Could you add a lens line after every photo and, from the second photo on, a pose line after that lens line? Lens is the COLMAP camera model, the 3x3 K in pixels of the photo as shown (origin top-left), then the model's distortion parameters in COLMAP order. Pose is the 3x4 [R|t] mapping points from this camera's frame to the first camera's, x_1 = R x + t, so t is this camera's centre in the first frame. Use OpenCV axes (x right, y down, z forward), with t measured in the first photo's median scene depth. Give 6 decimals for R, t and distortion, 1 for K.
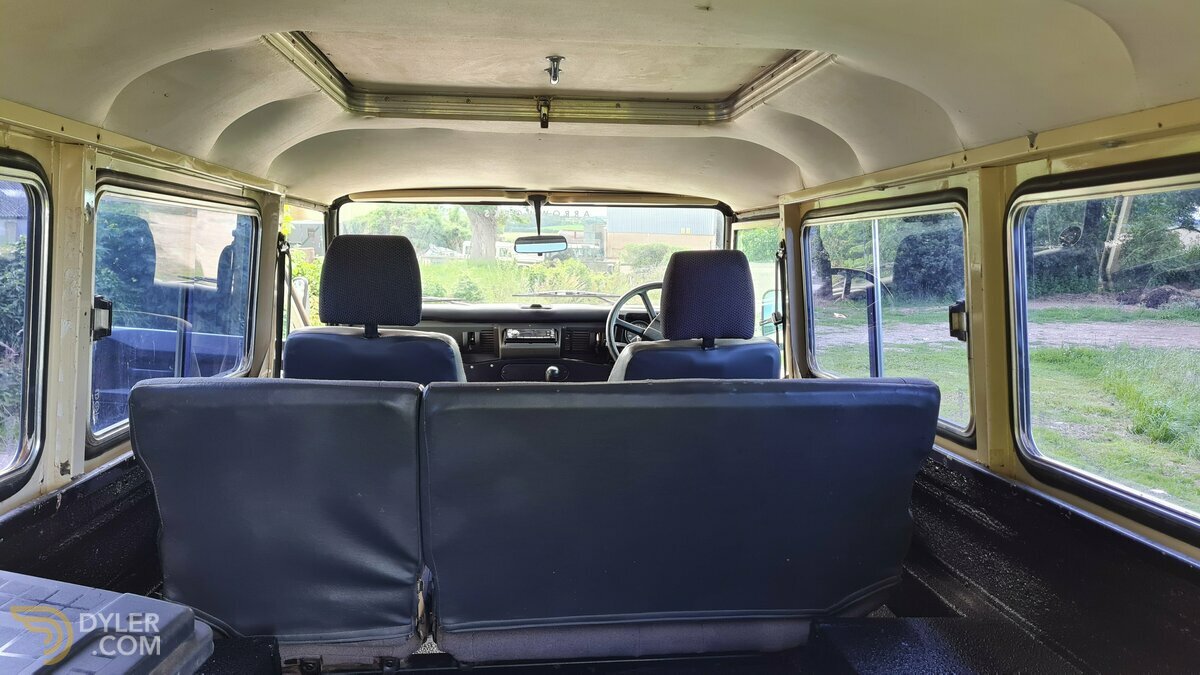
lens RADIAL K [[891.0, 0, 606.4], [0, 891.0, 339.2], [0, 0, 1]] dist [0.048241, -0.011008]
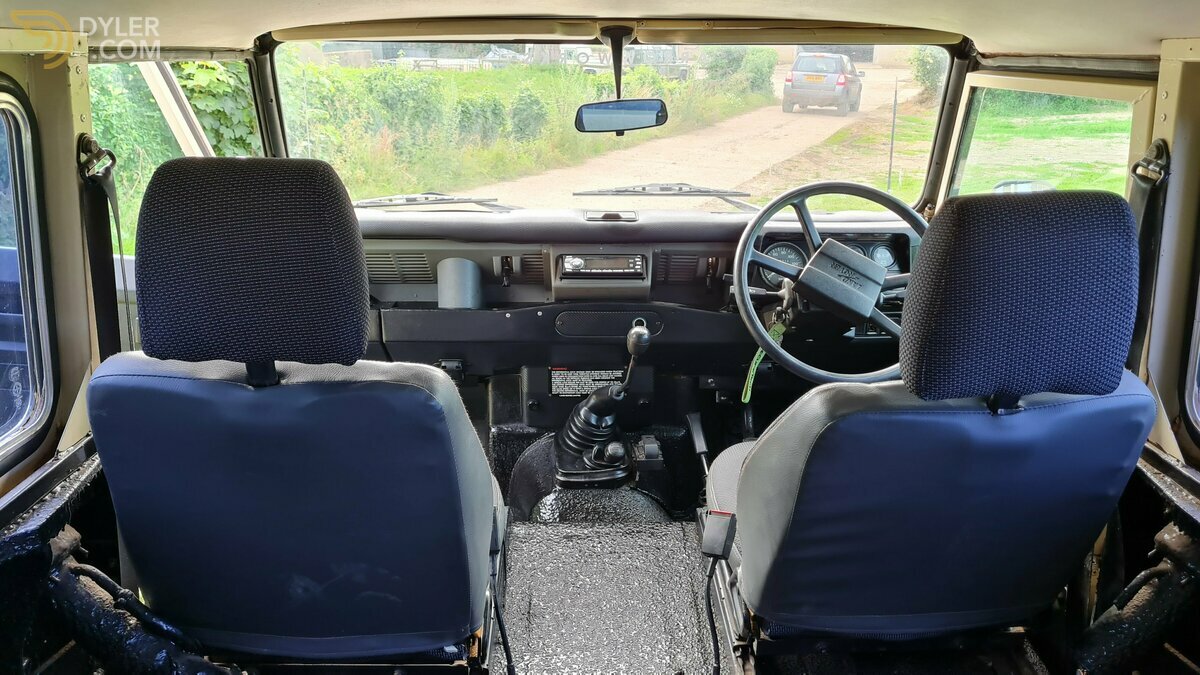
lens RADIAL K [[895.9, 0, 591.5], [0, 895.9, 335.8], [0, 0, 1]] dist [0.034160, -0.003901]
pose [[0.995952, 0.023387, -0.086788, -0.038552], [-0.004721, 0.977835, 0.209322, -0.086260], [0.089759, -0.208065, 0.973988, 0.398028]]
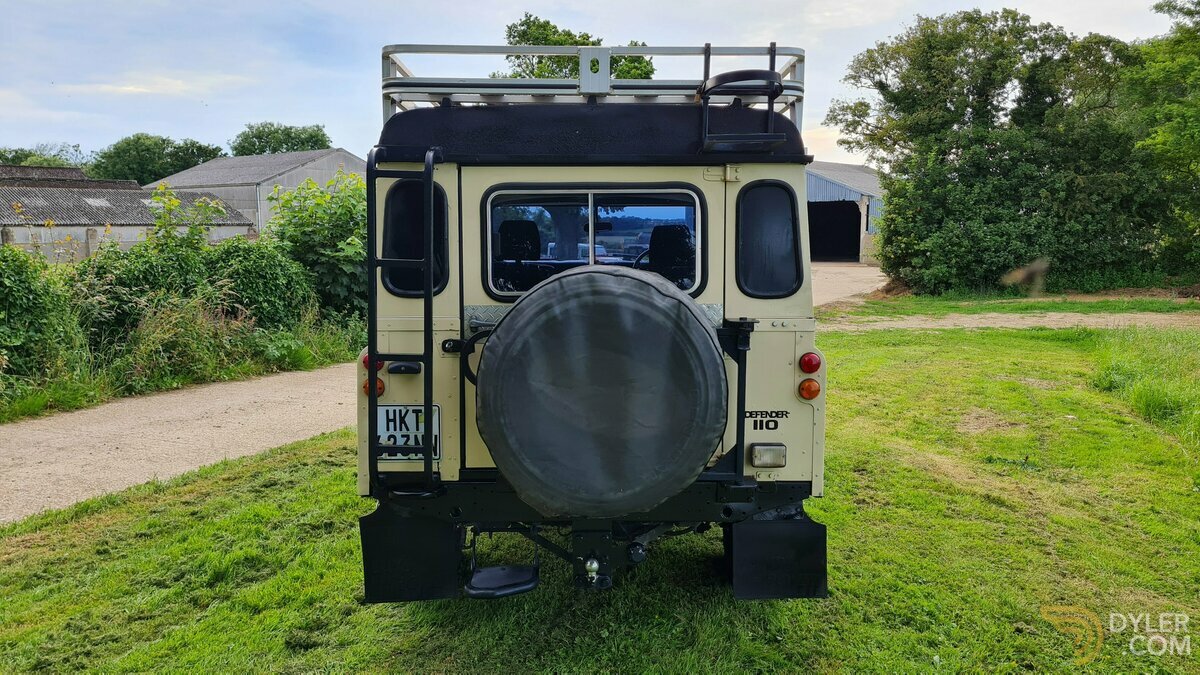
lens RADIAL K [[891.0, 0, 606.4], [0, 891.0, 339.2], [0, 0, 1]] dist [0.048241, -0.011008]
pose [[0.995723, 0.002891, -0.092339, 0.117955], [-0.003184, 0.999990, -0.003024, 0.134899], [0.092329, 0.003305, 0.995723, -0.860993]]
